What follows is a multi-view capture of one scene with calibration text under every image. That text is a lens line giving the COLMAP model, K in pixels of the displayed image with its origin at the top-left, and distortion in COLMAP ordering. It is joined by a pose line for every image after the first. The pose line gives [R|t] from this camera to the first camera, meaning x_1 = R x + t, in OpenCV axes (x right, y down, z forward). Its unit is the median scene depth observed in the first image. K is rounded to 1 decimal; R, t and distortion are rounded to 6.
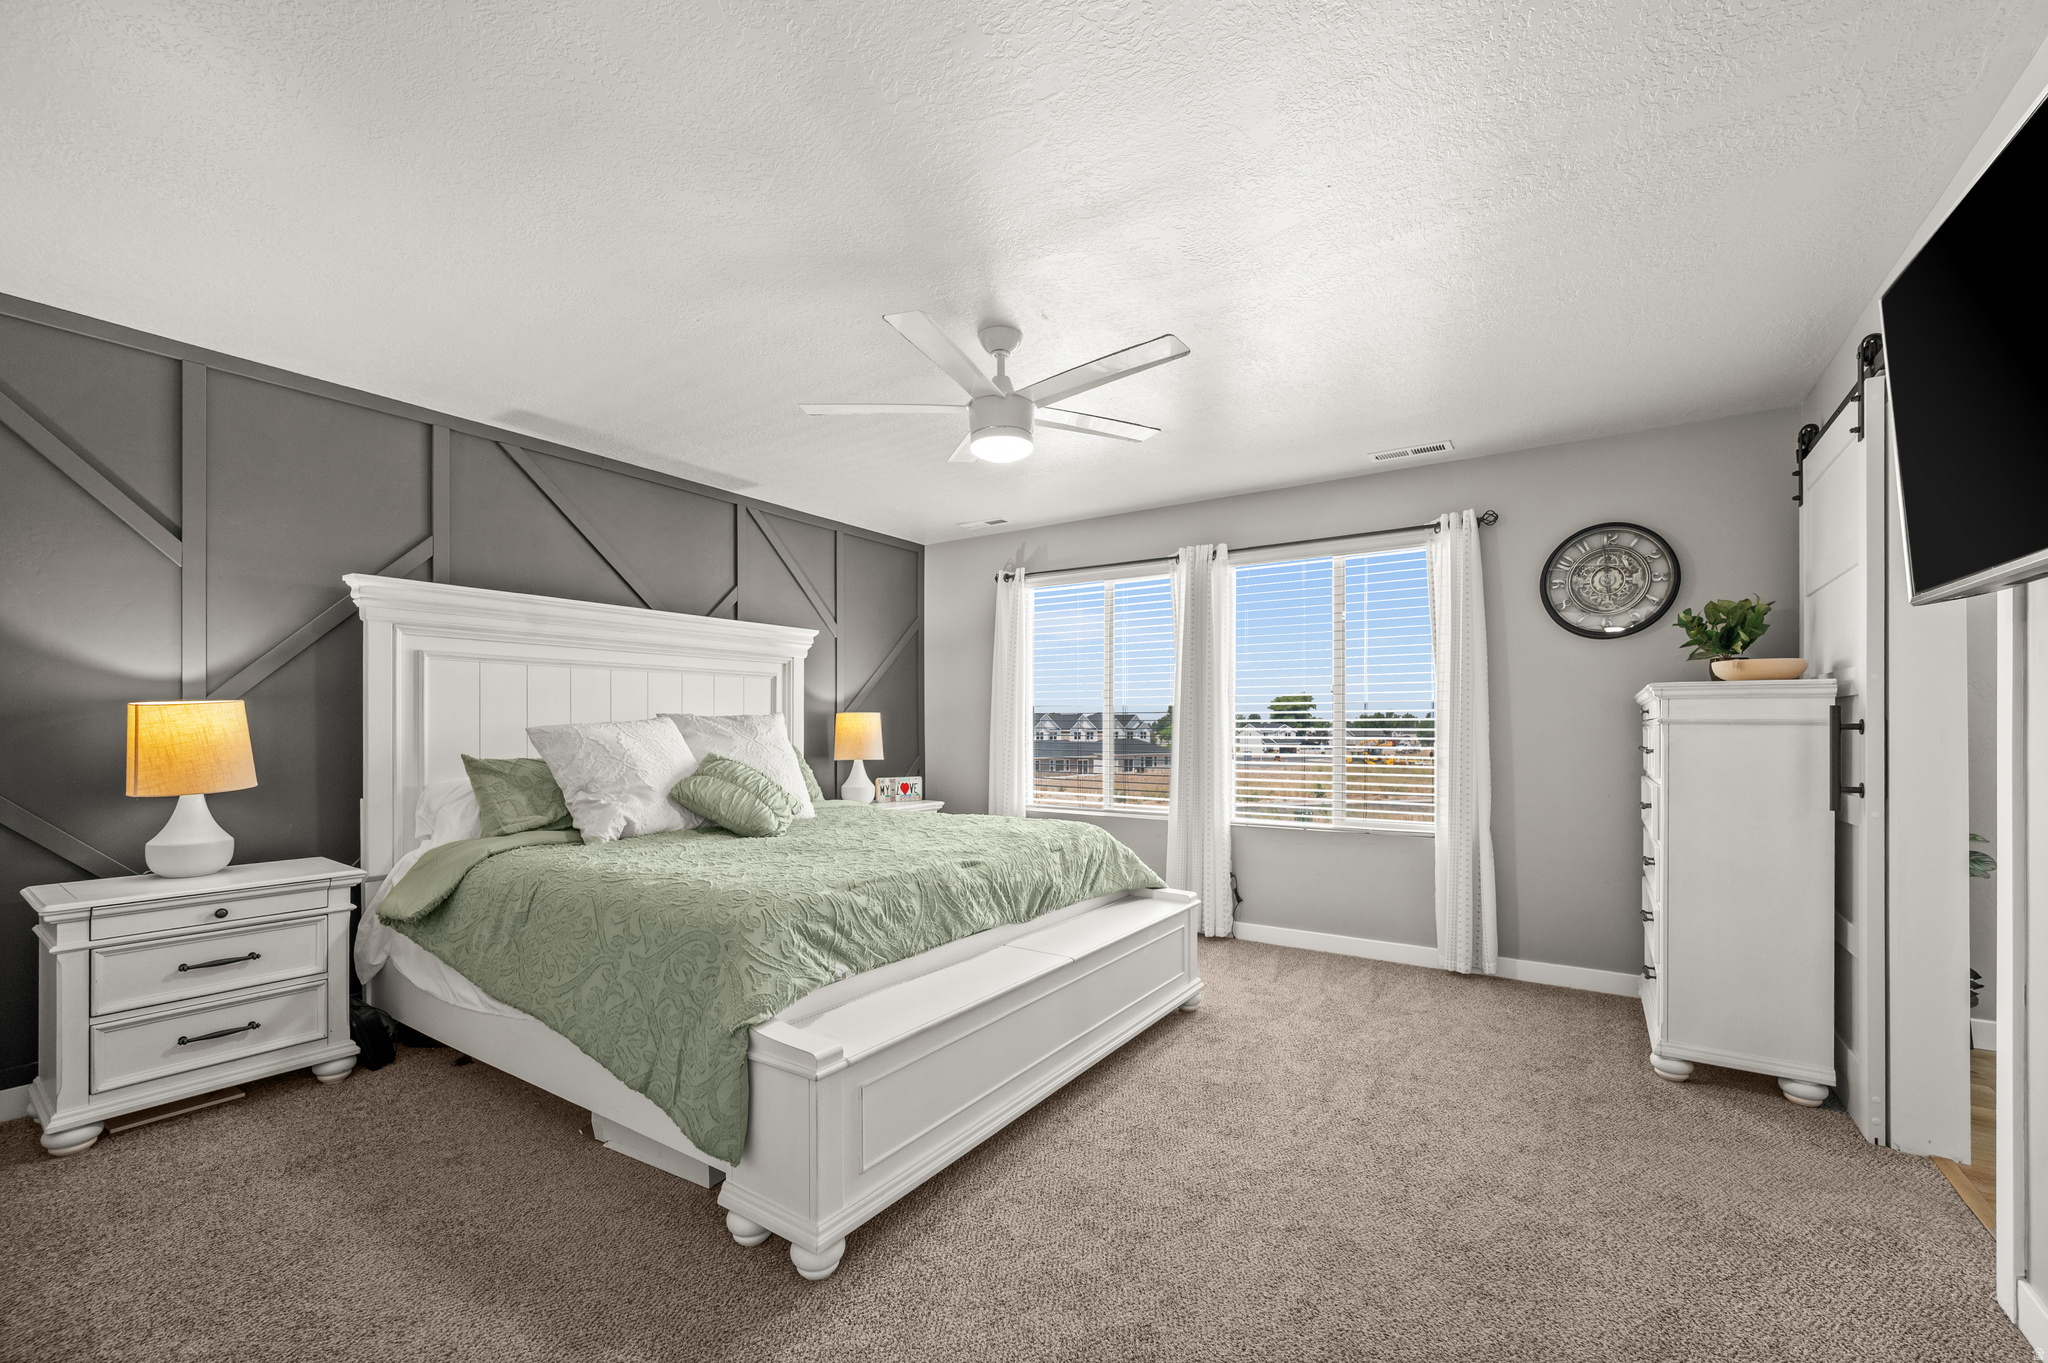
lens RADIAL K [[822.6, 0, 1035.1], [0, 822.6, 710.3], [0, 0, 1]] dist [-0.001483, 0.000371]
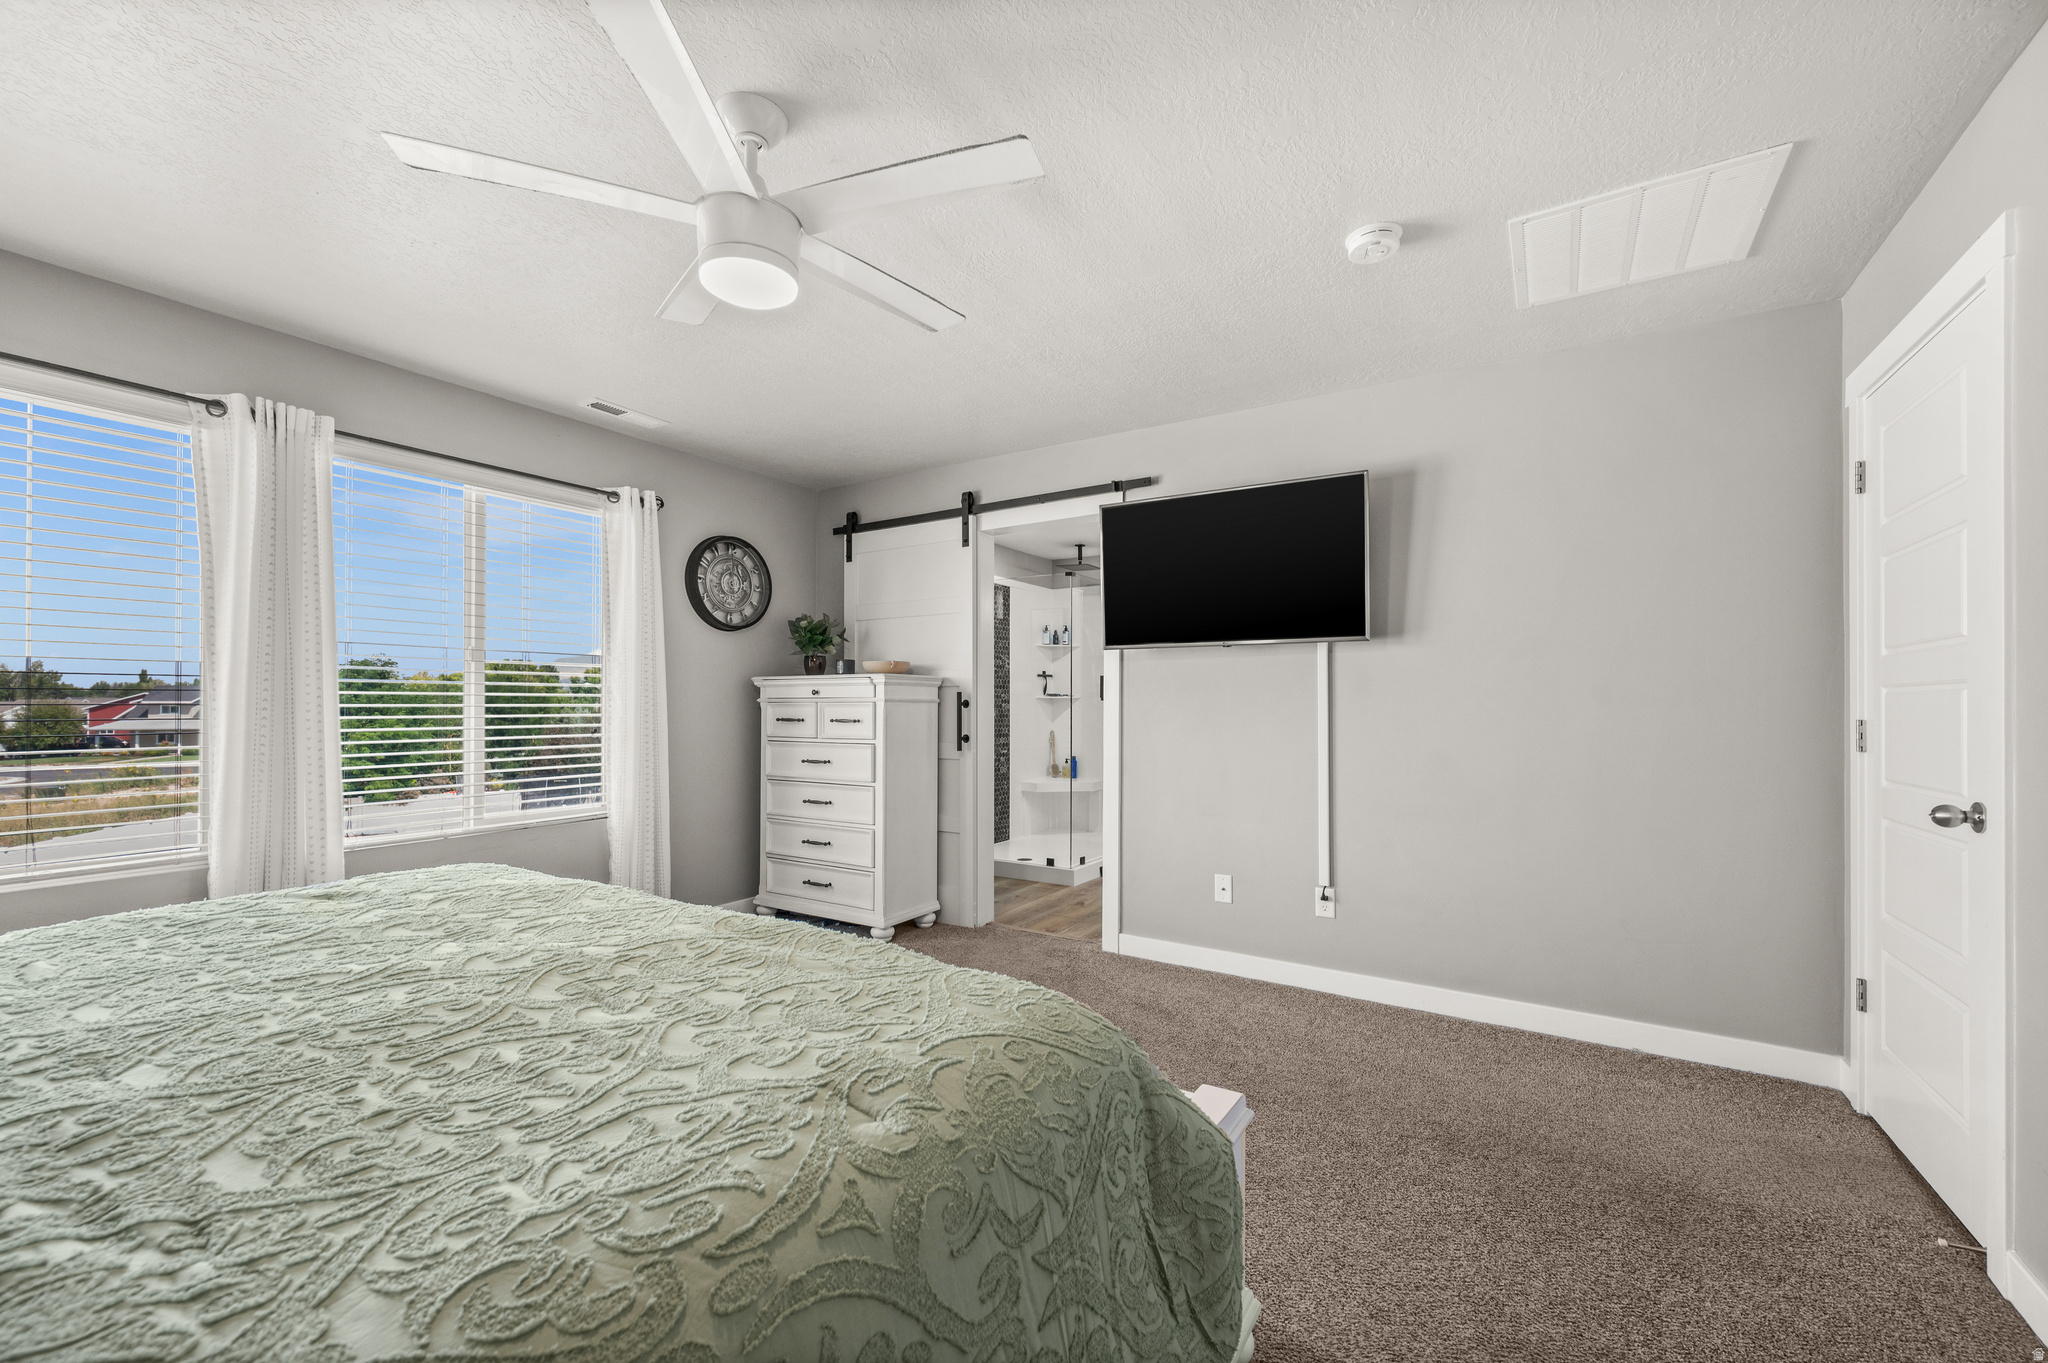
lens RADIAL K [[822.6, 0, 1025.8], [0, 822.6, 690.9], [0, 0, 1]] dist [-0.003757, 0.002145]
pose [[-0.016382, 0.013503, 0.999775, -0.539193], [-0.028015, 0.999510, -0.013959, 0.006804], [-0.999473, -0.028237, -0.015996, 0.586075]]
